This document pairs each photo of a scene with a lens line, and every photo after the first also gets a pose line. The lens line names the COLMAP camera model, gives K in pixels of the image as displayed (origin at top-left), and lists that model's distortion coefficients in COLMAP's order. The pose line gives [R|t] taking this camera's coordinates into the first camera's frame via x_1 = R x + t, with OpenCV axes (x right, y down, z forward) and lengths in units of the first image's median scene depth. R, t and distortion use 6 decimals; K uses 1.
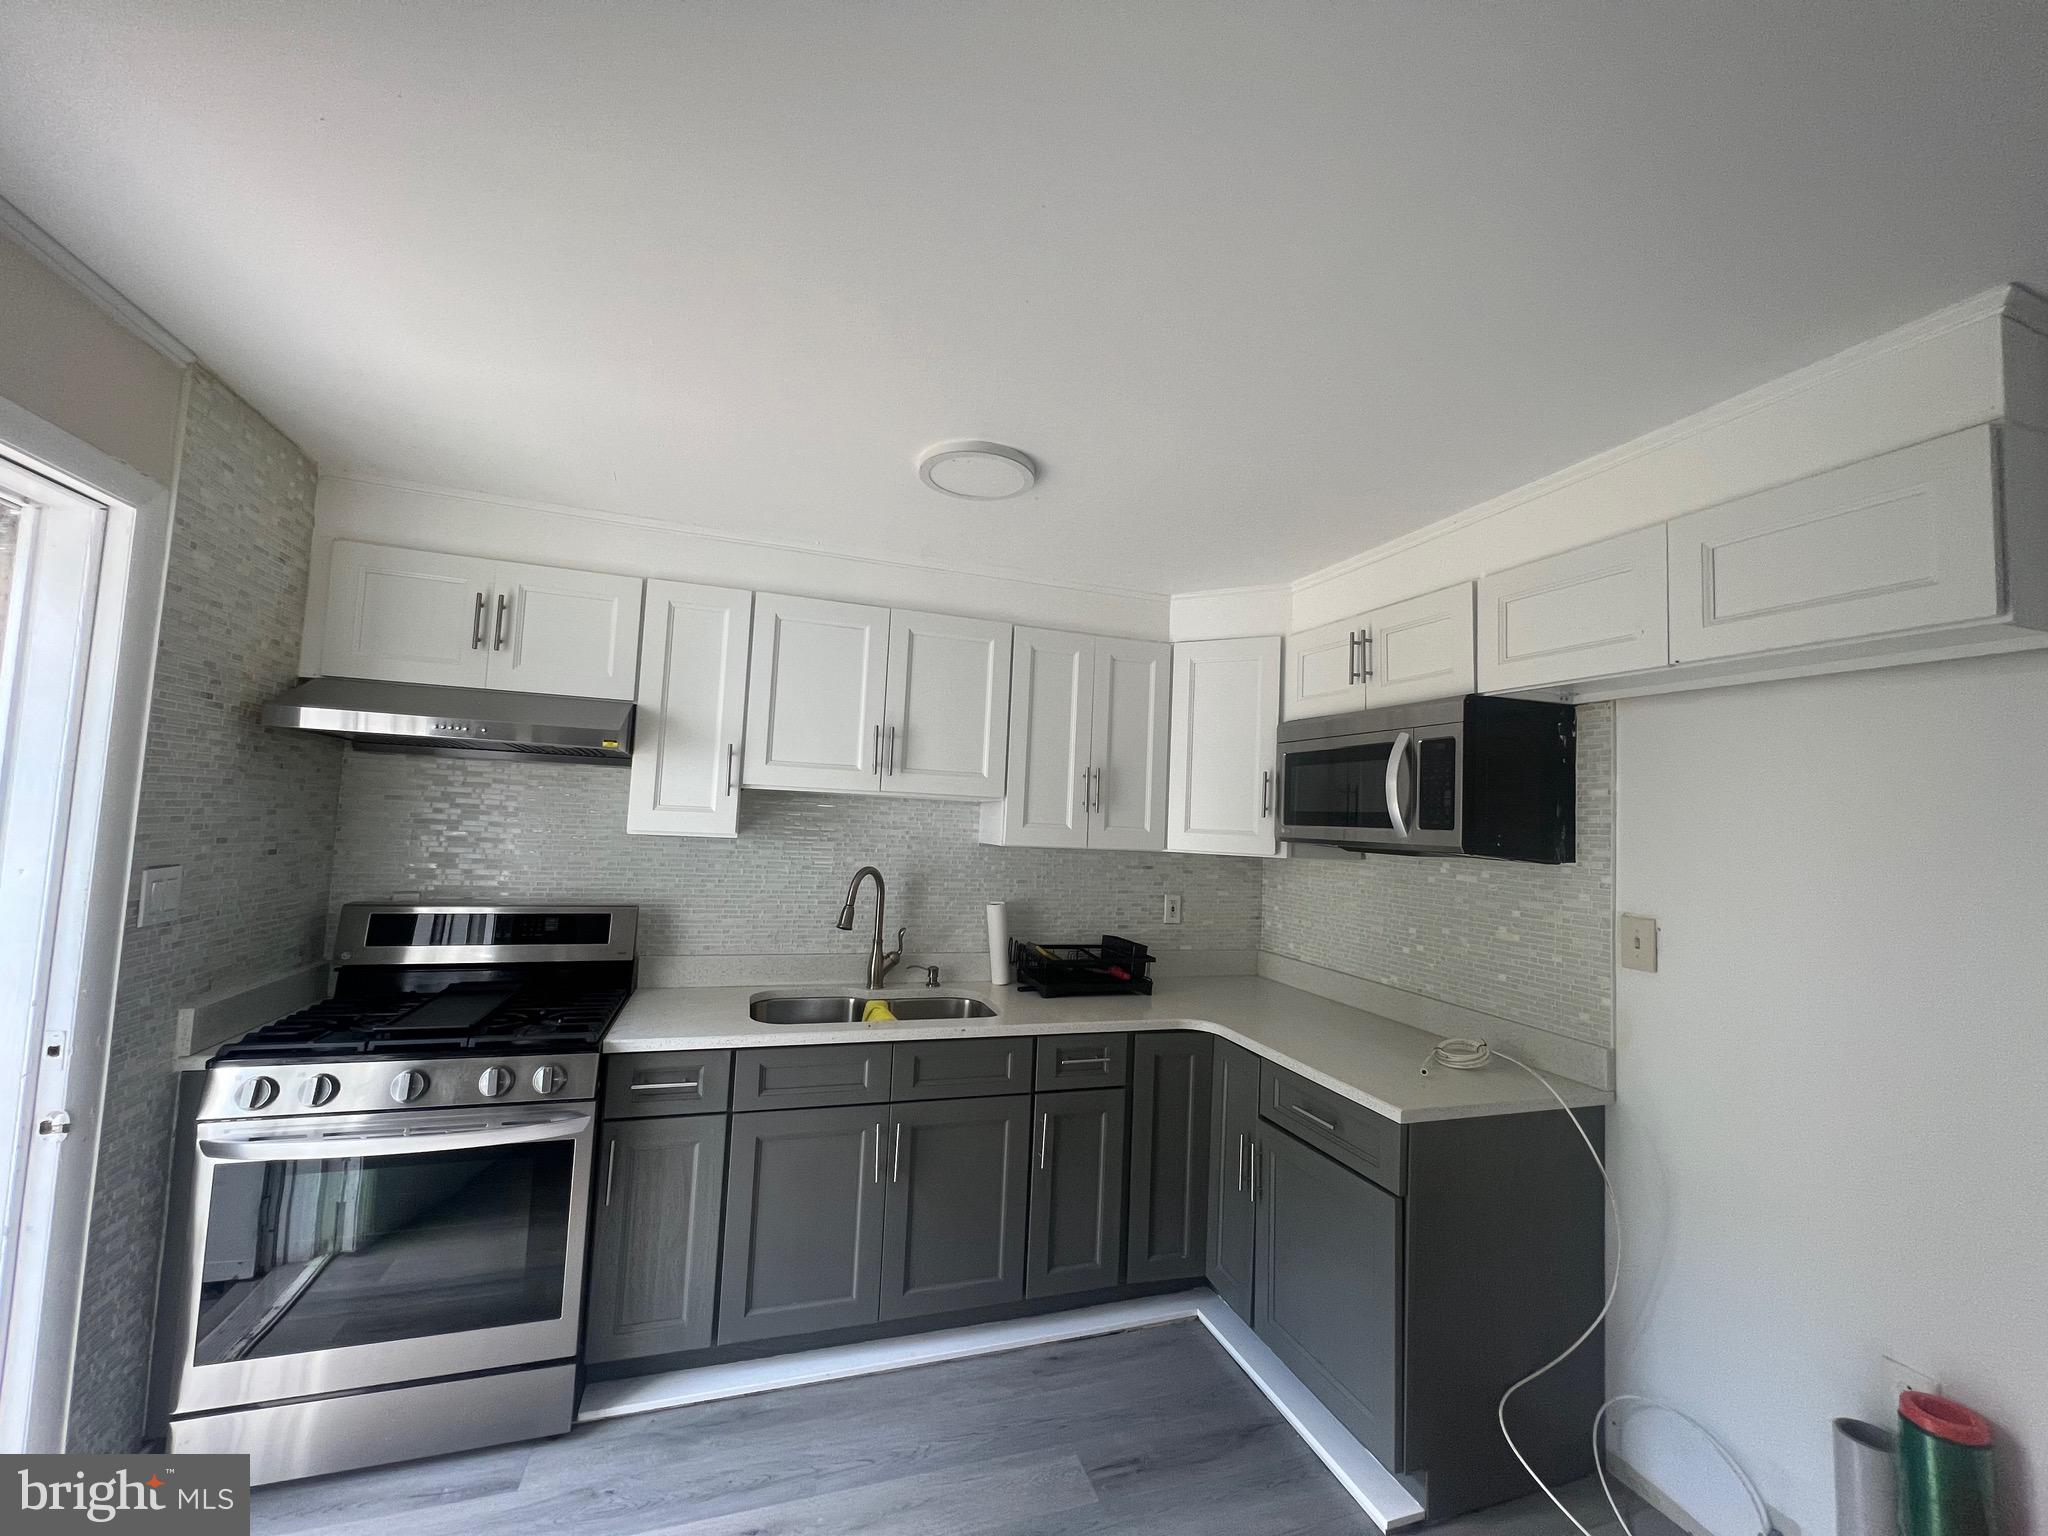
lens RADIAL K [[820.9, 0, 1029.9], [0, 820.9, 769.2], [0, 0, 1]] dist [-0.002470, 0.000664]
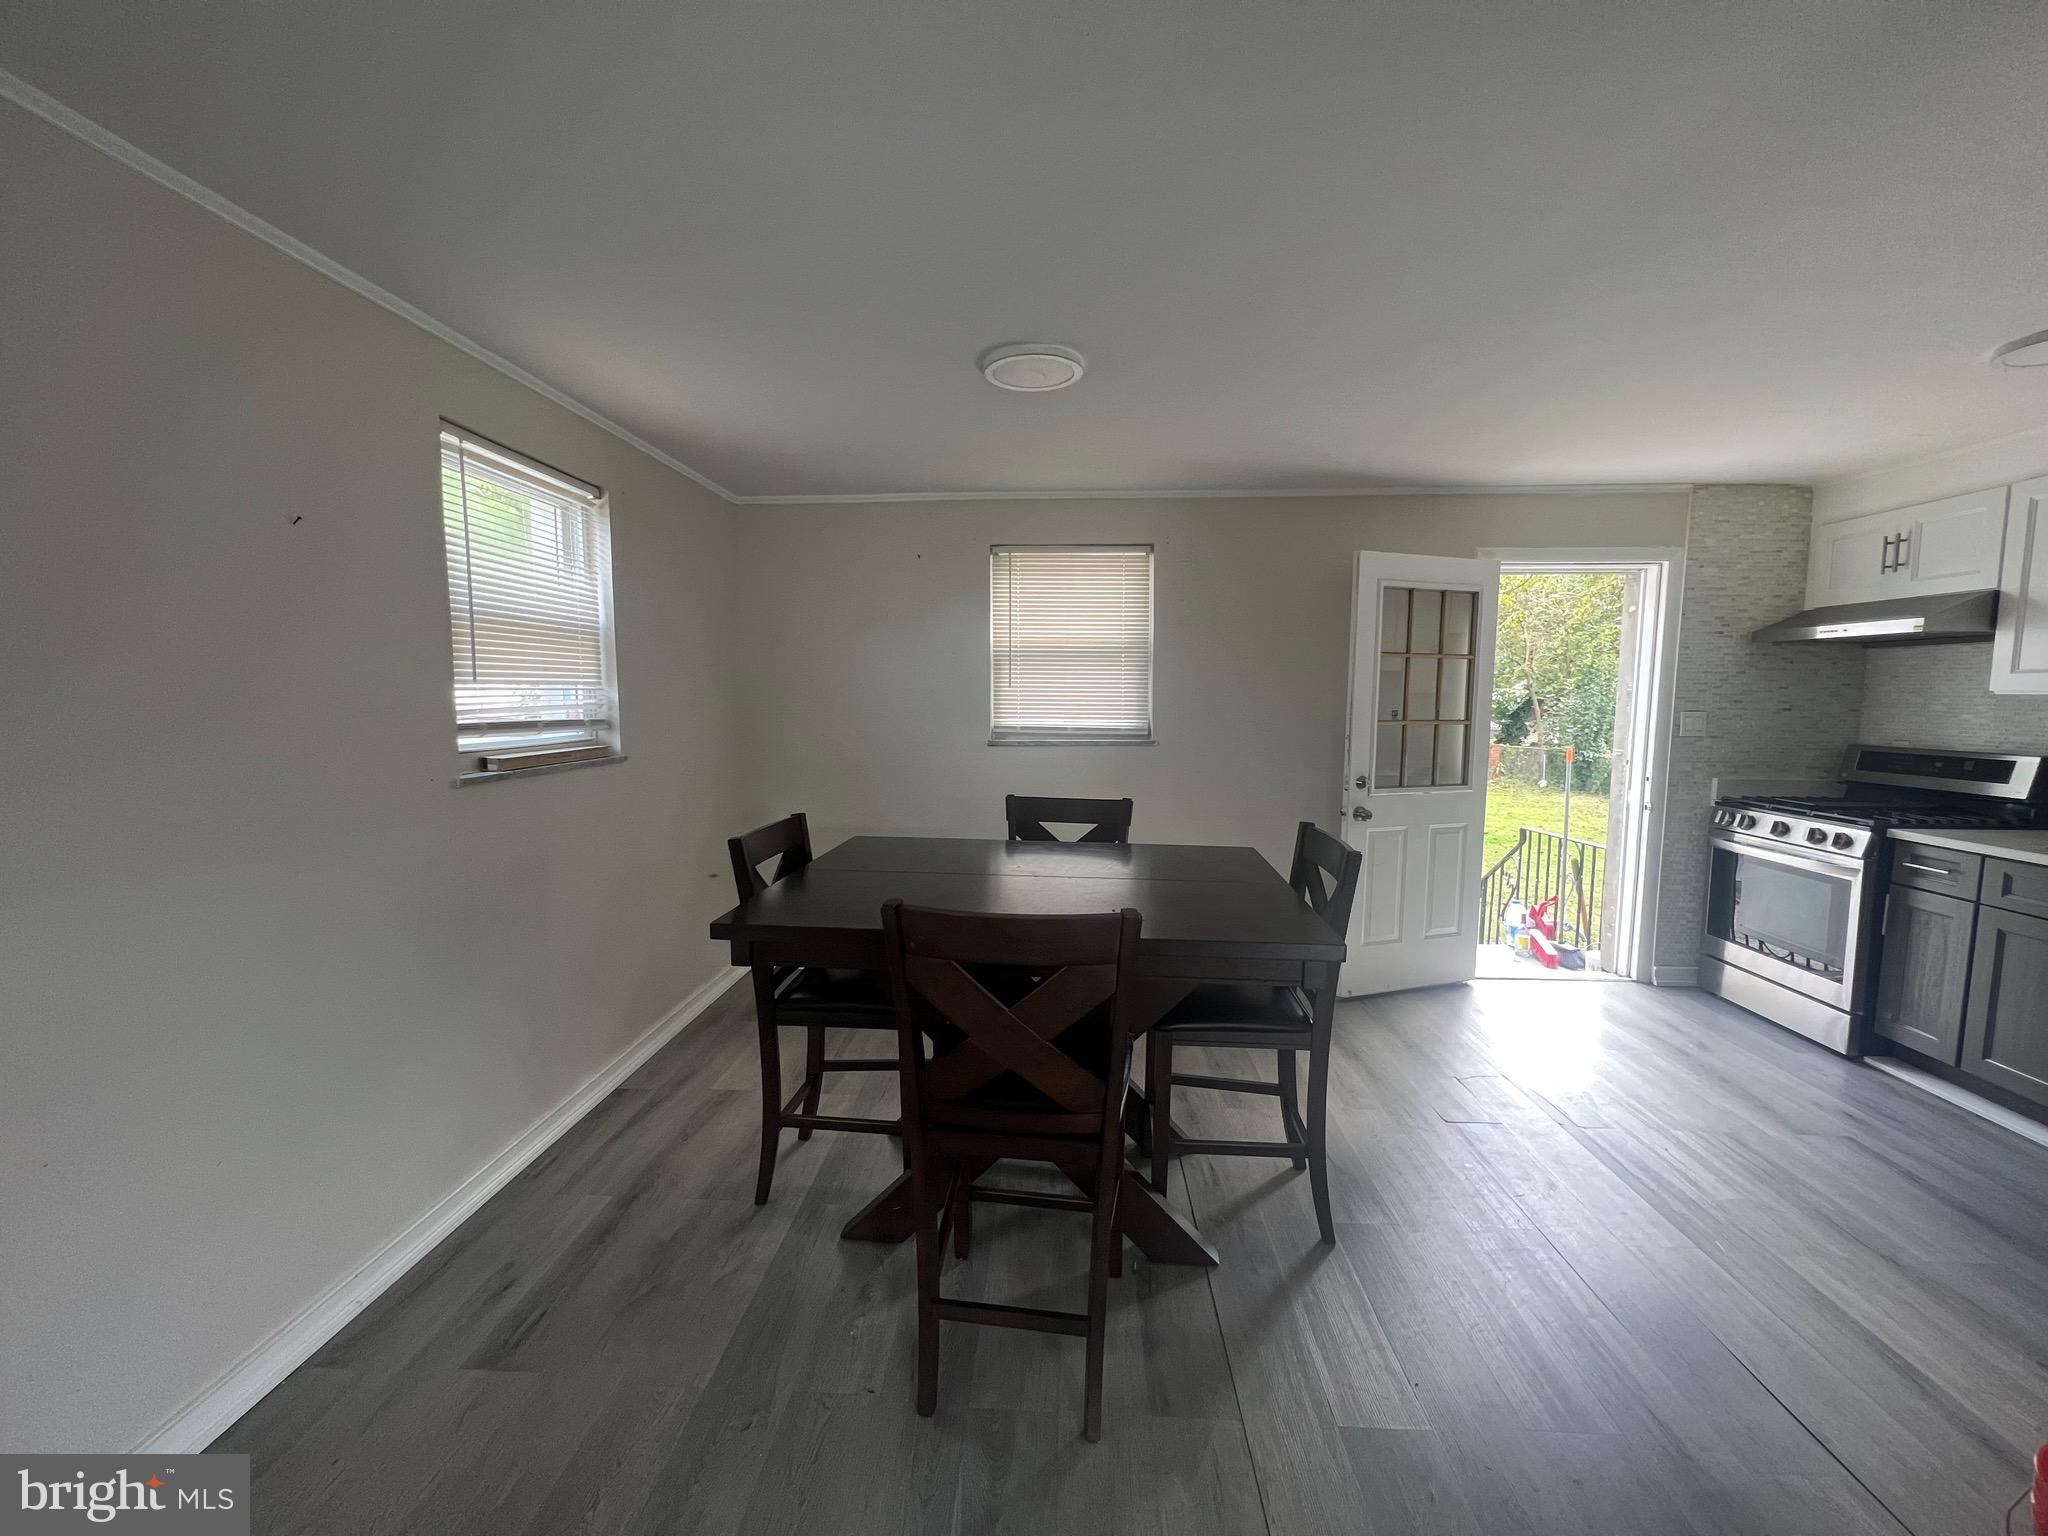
lens RADIAL K [[820.9, 0, 1025.9], [0, 820.9, 769.2], [0, 0, 1]] dist [-0.002470, 0.000664]
pose [[-0.372070, 0.044896, -0.927118, 1.302307], [0.041370, 0.998639, 0.031757, 0.096537], [0.927282, -0.026539, -0.373421, 0.084523]]
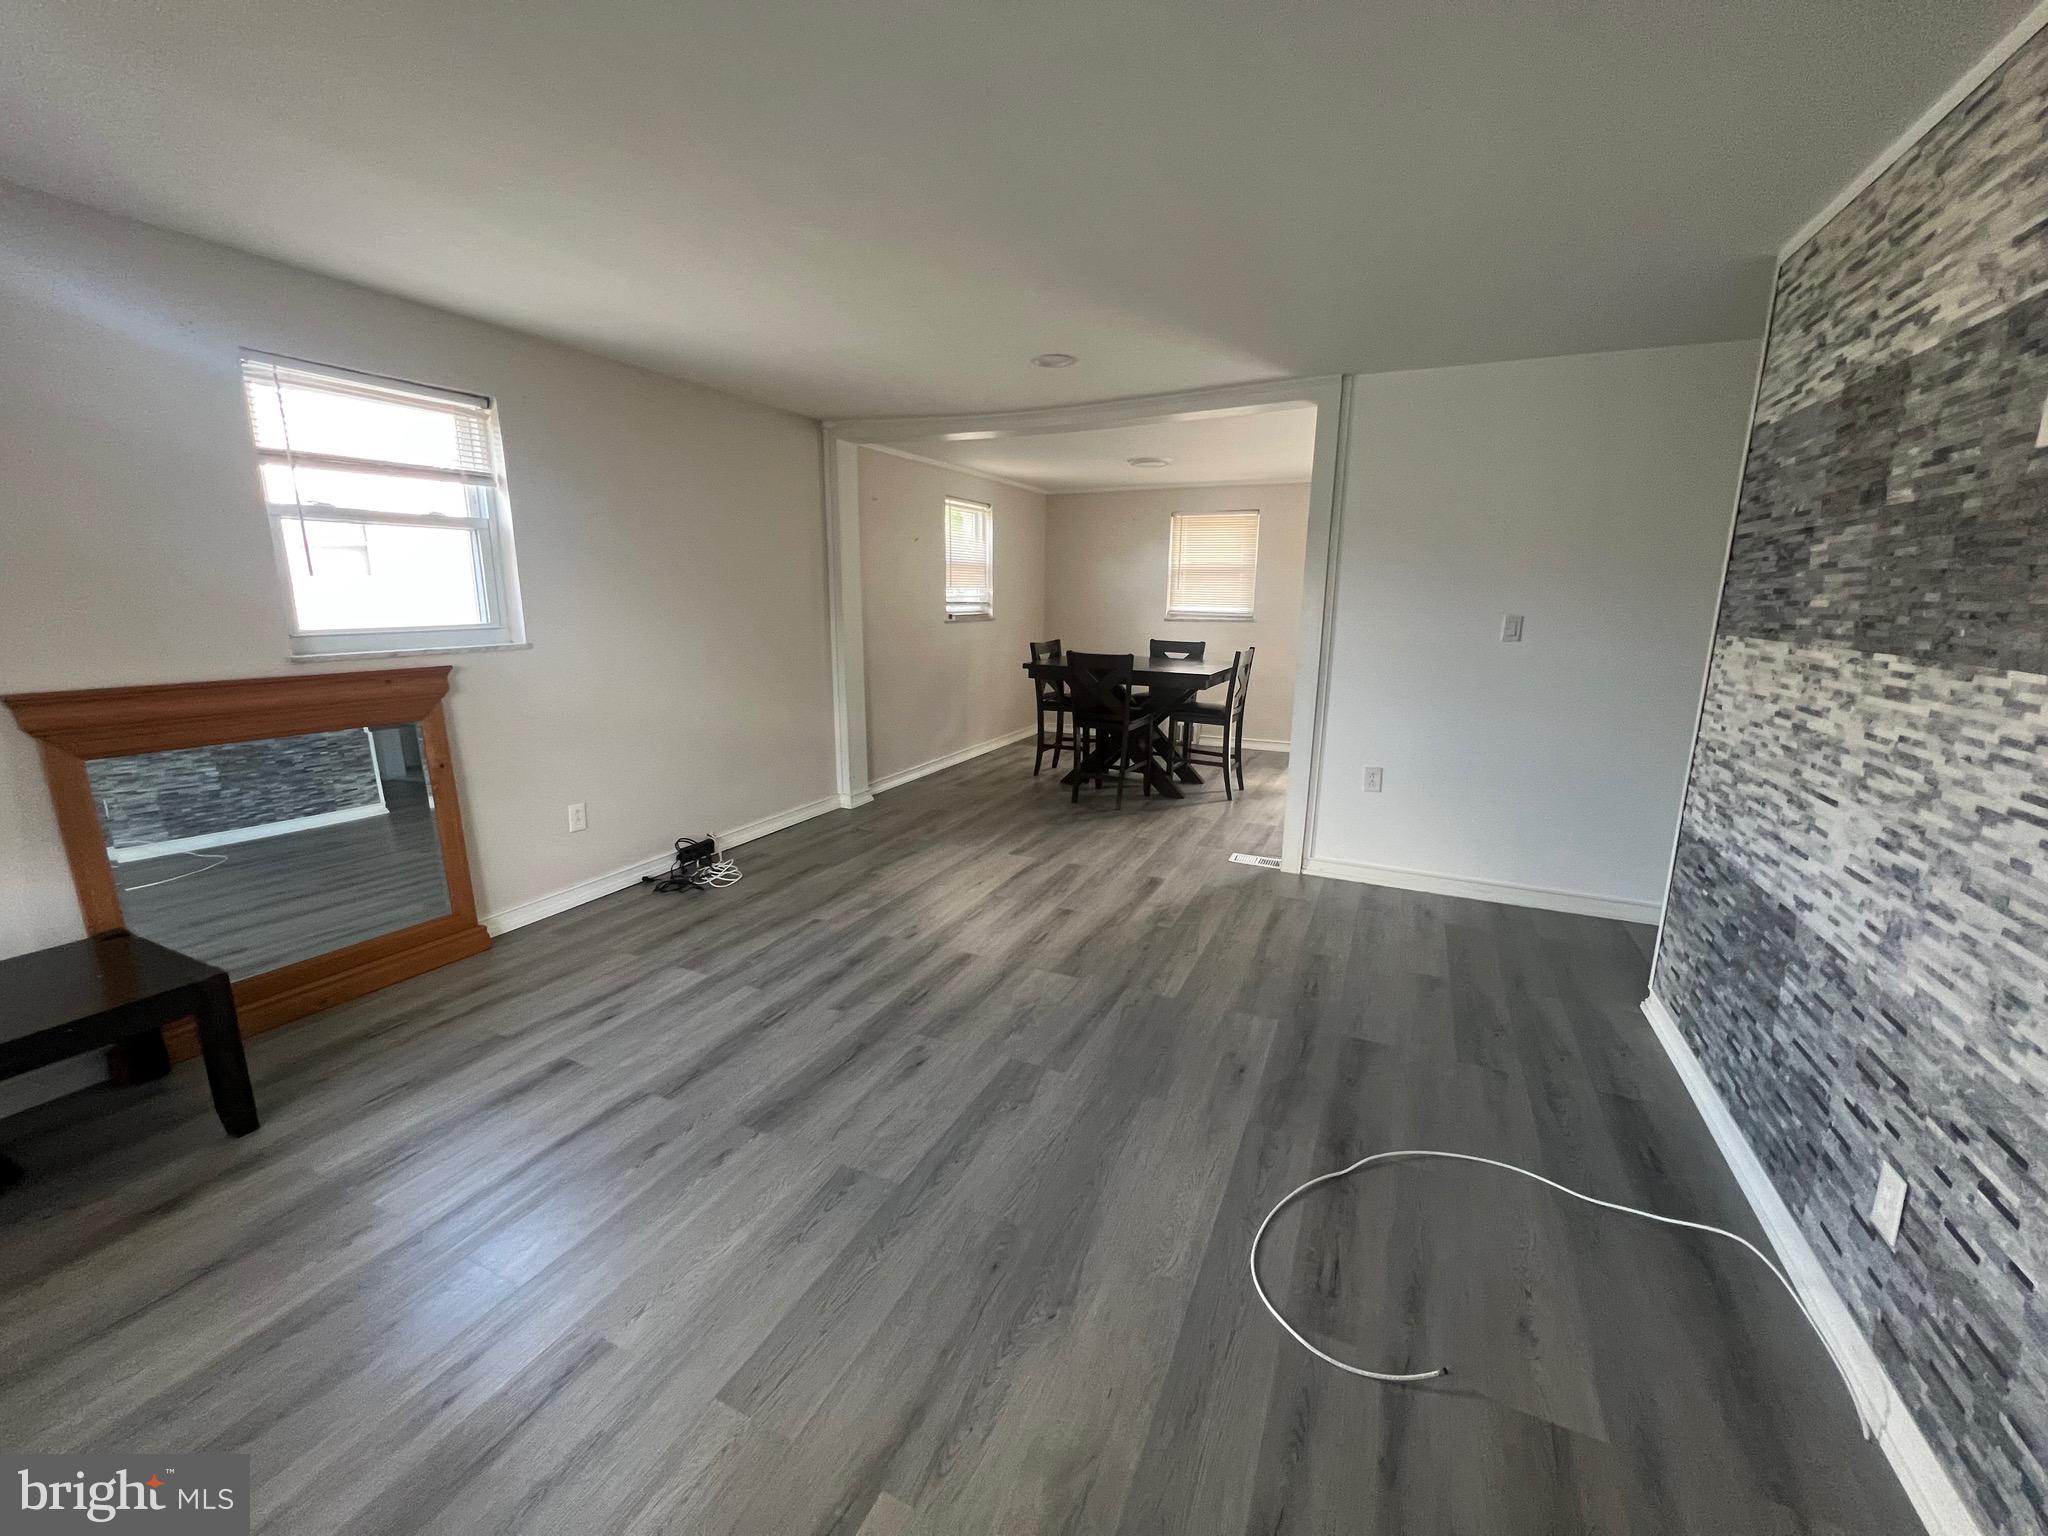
lens RADIAL K [[820.9, 0, 1027.9], [0, 820.9, 770.1], [0, 0, 1]] dist [-0.002470, 0.000664]
pose [[-0.690616, 0.106320, -0.715364, 2.536791], [0.007595, 0.990147, 0.139826, 0.228170], [0.723182, 0.091133, -0.684619, 1.288337]]
